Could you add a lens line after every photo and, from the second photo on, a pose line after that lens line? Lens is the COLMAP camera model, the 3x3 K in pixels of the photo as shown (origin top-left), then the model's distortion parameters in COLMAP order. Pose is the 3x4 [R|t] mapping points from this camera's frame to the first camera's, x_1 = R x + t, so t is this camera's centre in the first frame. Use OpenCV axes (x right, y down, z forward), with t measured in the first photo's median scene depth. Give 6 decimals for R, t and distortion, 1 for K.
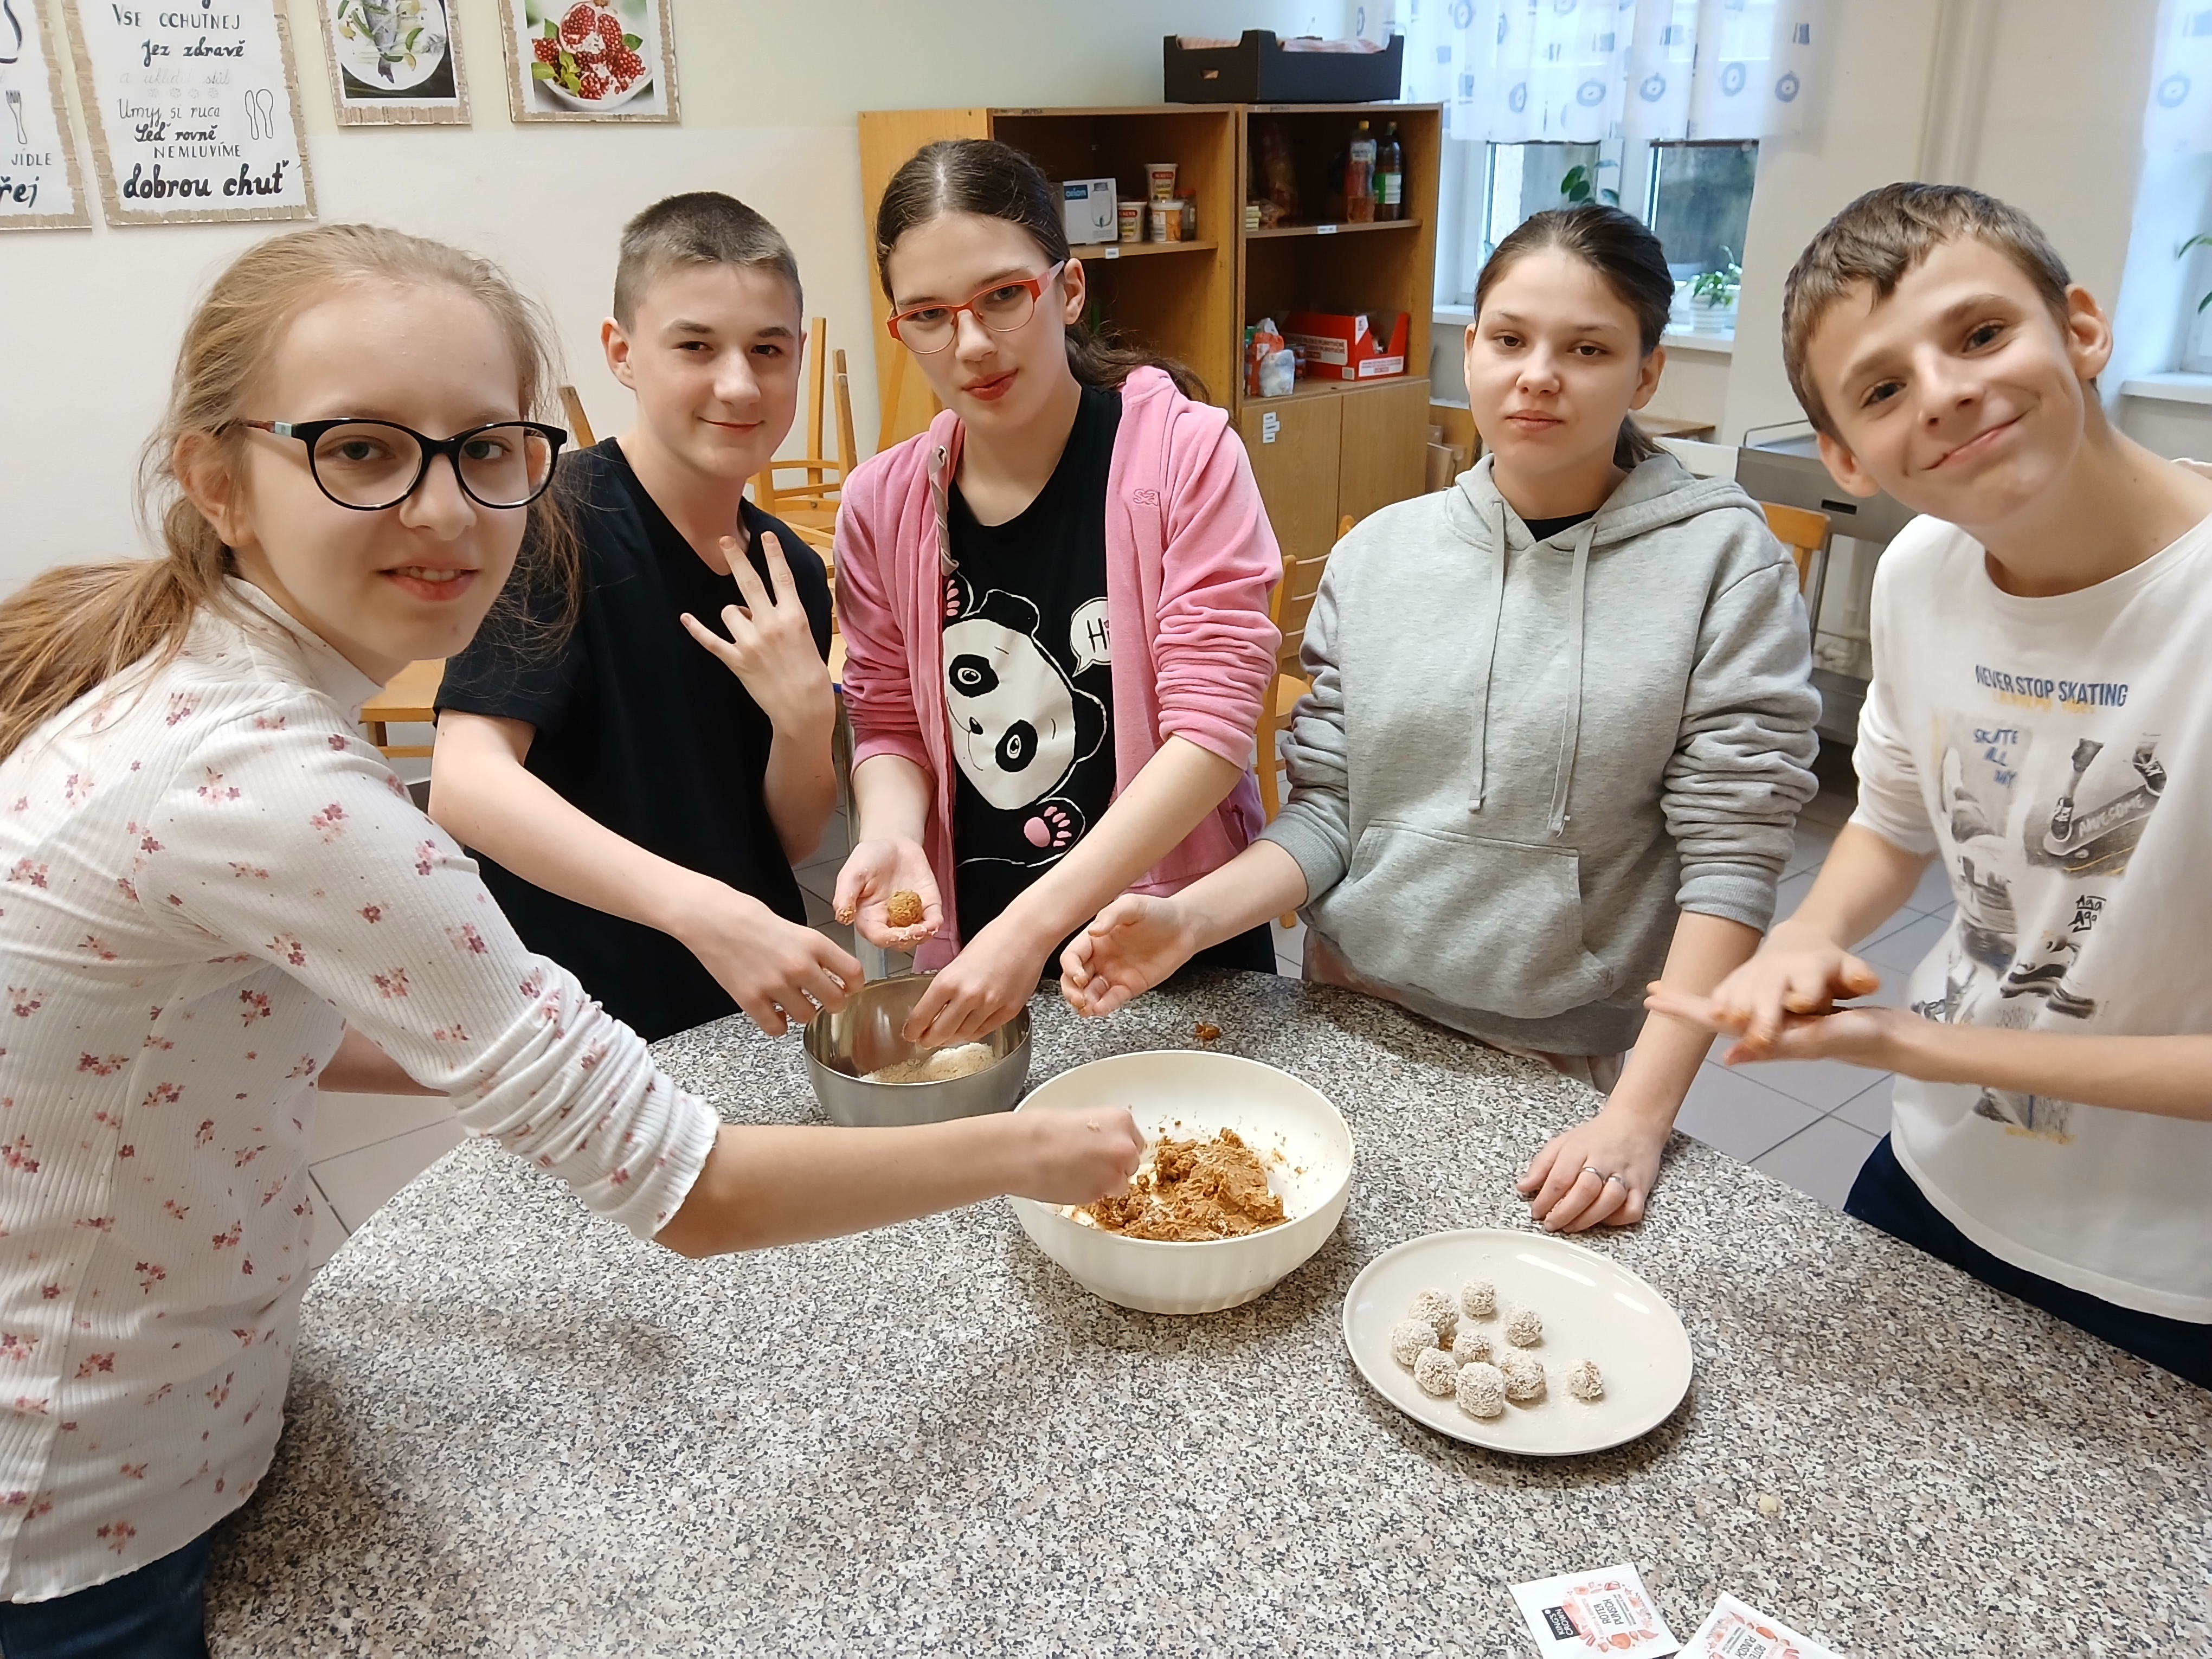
lens RADIAL K [[1761.2, 0, 1099.3], [0, 1761.2, 818.7], [0, 0, 1]] dist [-0.001833, -0.019721]
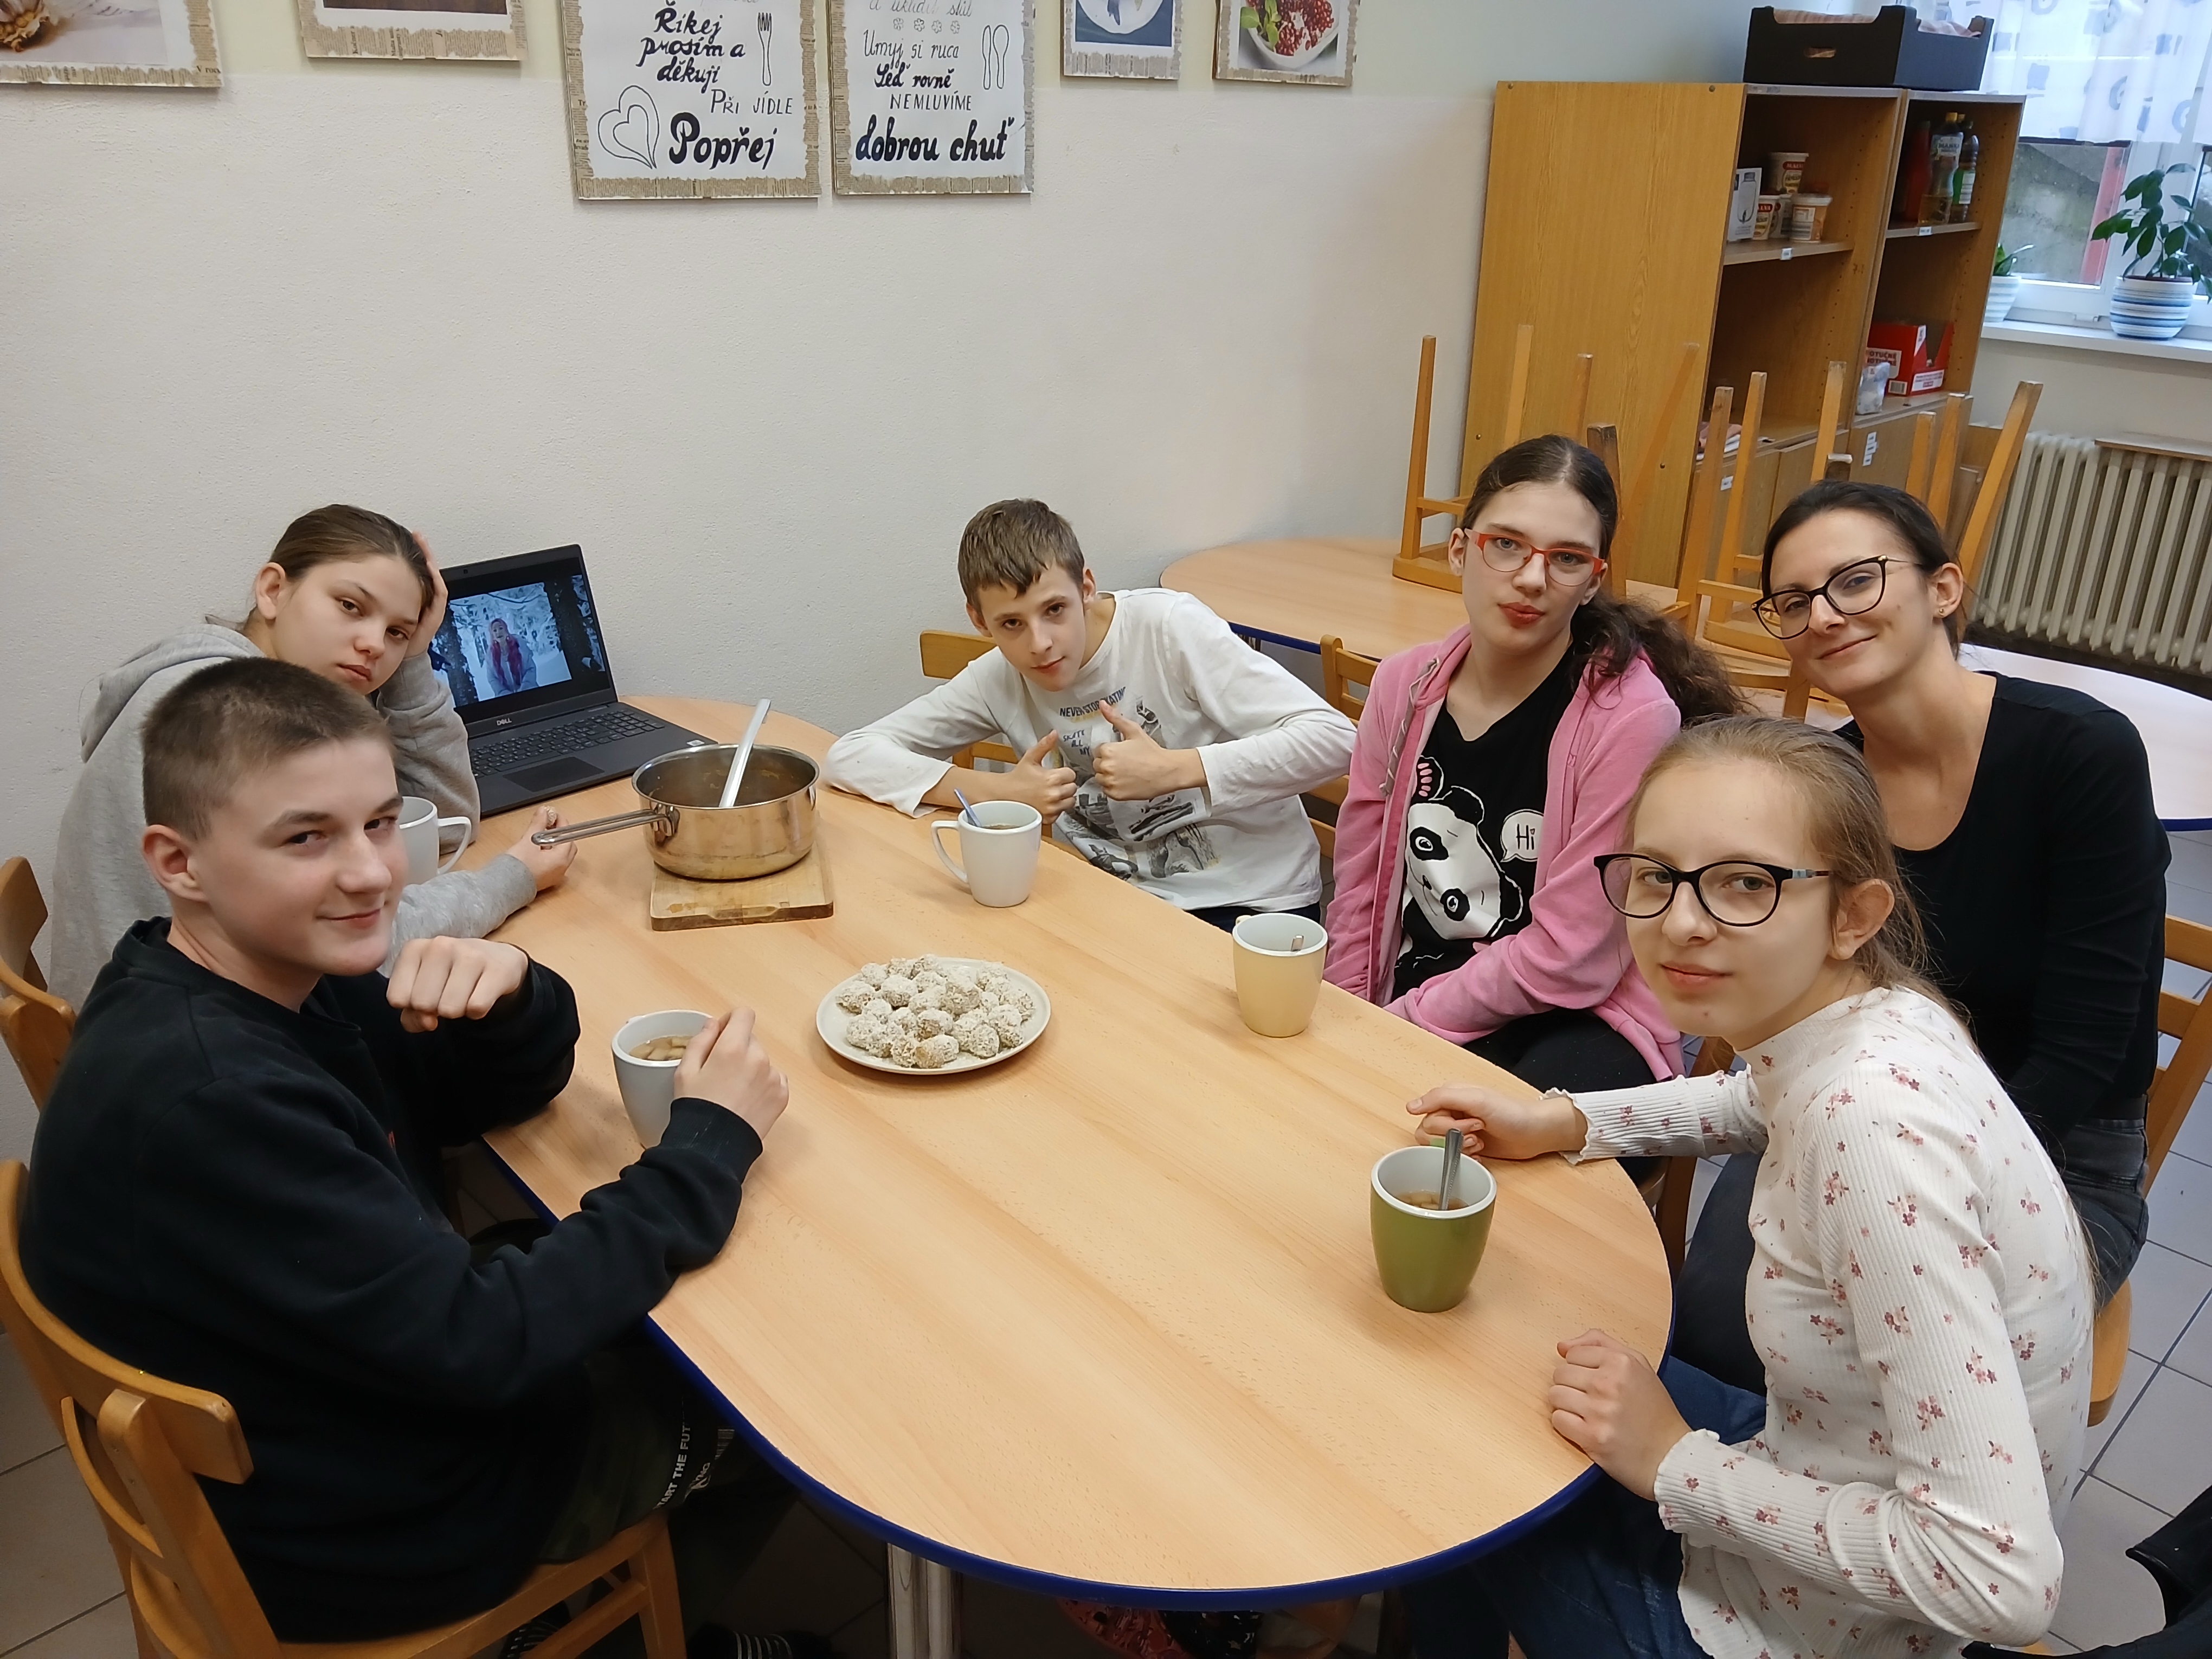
lens RADIAL K [[1761.2, 0, 1104.5], [0, 1761.2, 835.0], [0, 0, 1]] dist [-0.001833, -0.019721]
pose [[0.990608, -0.021672, 0.135001, -1.653193], [0.018462, 0.999517, 0.024978, -0.213763], [-0.135477, -0.022251, 0.990531, 0.609389]]
